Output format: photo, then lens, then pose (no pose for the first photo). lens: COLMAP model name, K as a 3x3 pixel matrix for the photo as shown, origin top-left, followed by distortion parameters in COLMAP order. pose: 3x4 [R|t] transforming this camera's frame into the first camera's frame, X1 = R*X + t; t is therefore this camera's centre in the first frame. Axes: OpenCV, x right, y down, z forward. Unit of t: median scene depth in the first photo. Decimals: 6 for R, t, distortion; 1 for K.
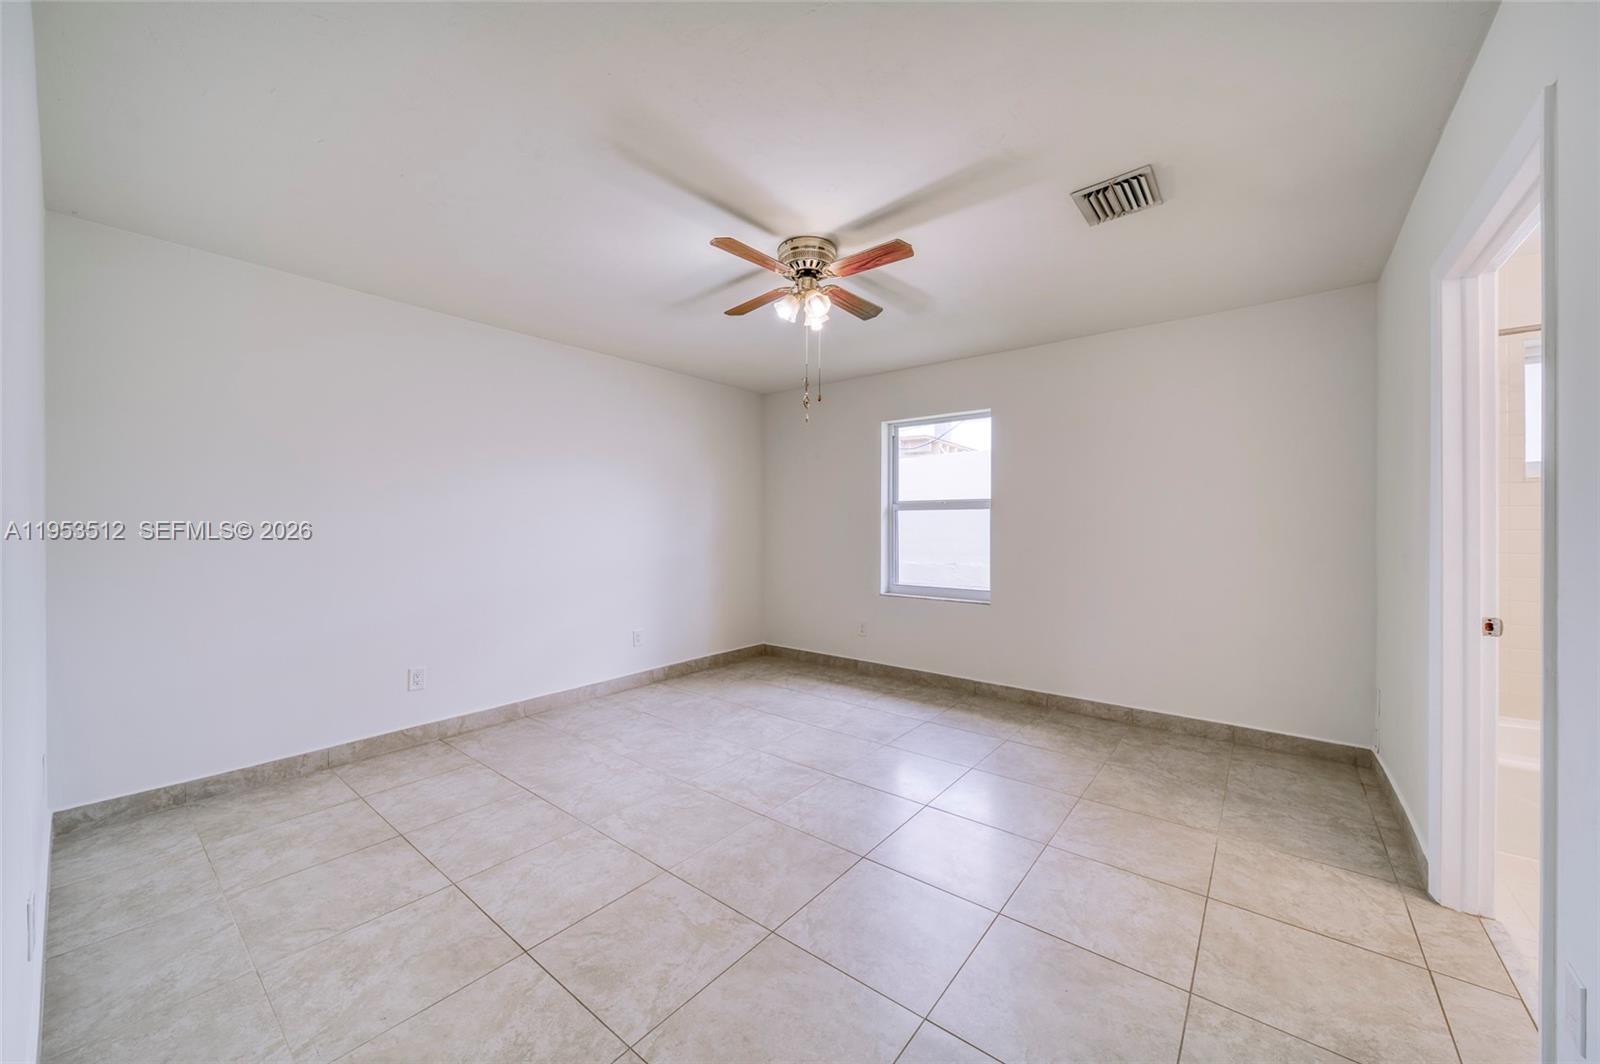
lens RADIAL K [[573.5, 0, 801.3], [0, 573.5, 527.4], [0, 0, 1]] dist [-0.001980, -0.000253]
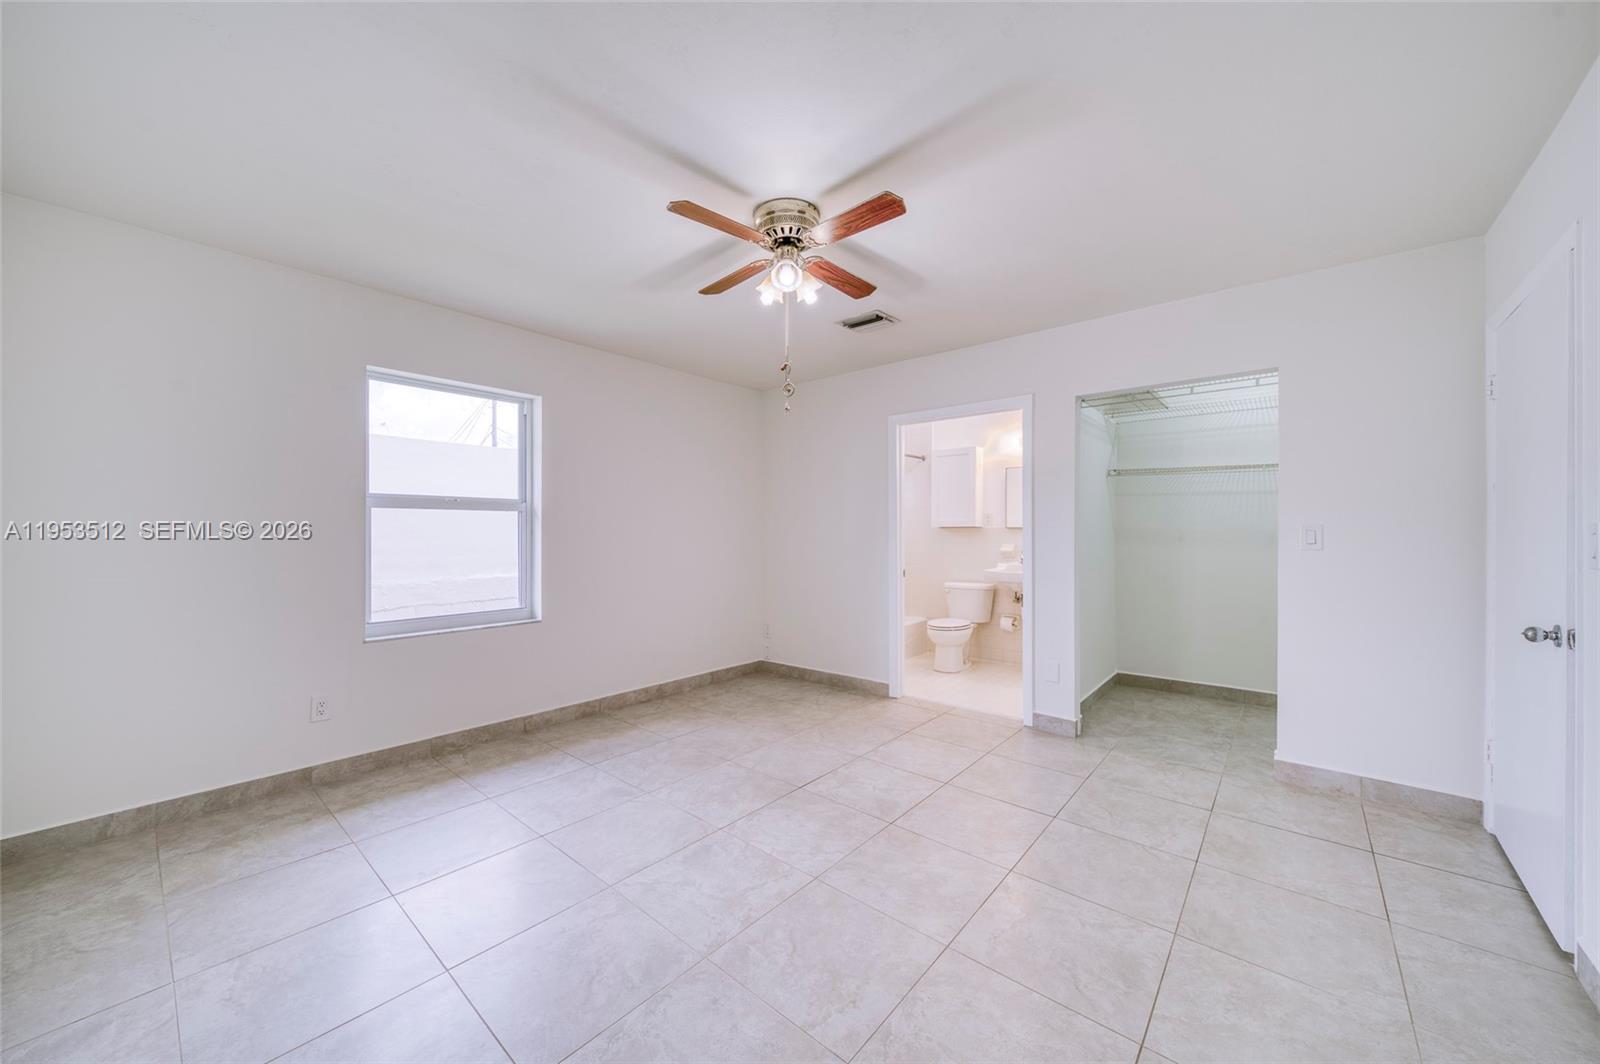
lens RADIAL K [[573.5, 0, 801.3], [0, 573.5, 527.4], [0, 0, 1]] dist [-0.001980, -0.000253]
pose [[0.049767, 0.004905, 0.998749, -0.664788], [0.004991, 0.999974, -0.005160, -0.001593], [-0.998748, 0.005242, 0.049741, 0.721647]]
